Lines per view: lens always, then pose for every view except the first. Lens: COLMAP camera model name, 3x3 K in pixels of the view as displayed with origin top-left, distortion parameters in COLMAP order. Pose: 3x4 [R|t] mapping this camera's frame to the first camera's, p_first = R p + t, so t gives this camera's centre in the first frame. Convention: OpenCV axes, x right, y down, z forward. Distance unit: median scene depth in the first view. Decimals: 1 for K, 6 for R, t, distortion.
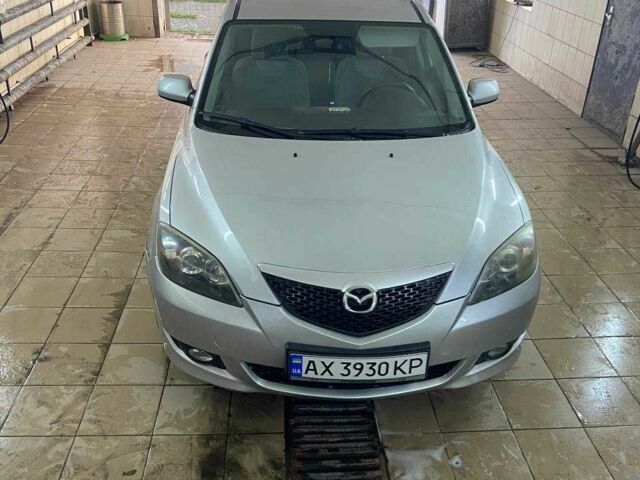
lens RADIAL K [[663.5, 0, 318.5], [0, 663.5, 233.7], [0, 0, 1]] dist [0.079397, 0.000000]
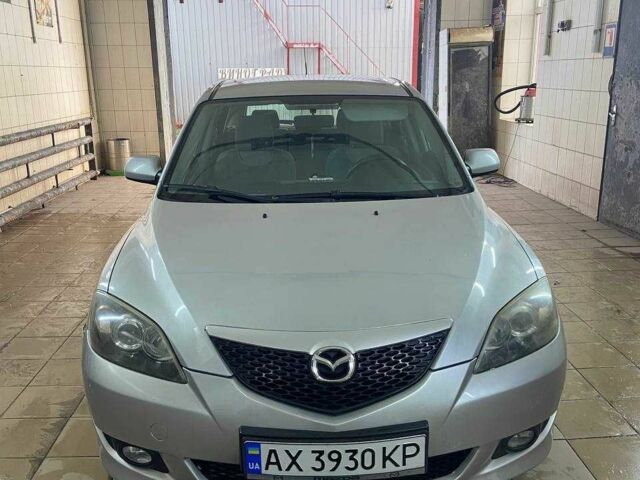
lens RADIAL K [[663.5, 0, 322.0], [0, 663.5, 242.1], [0, 0, 1]] dist [0.079397, 0.000000]
pose [[0.999094, -0.035473, -0.023526, 0.060949], [0.029719, 0.977017, -0.211080, 0.102547], [0.030473, 0.210189, 0.977186, 0.170998]]
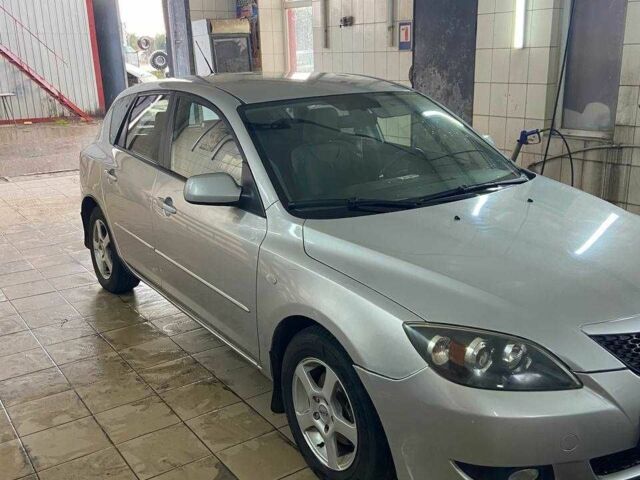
lens RADIAL K [[663.5, 0, 322.3], [0, 663.5, 238.8], [0, 0, 1]] dist [0.079397, 0.000000]
pose [[0.830370, -0.199005, 0.520465, -0.662149], [0.290896, 0.951483, -0.100298, -0.060171], [-0.475254, 0.234685, 0.847972, 0.368872]]
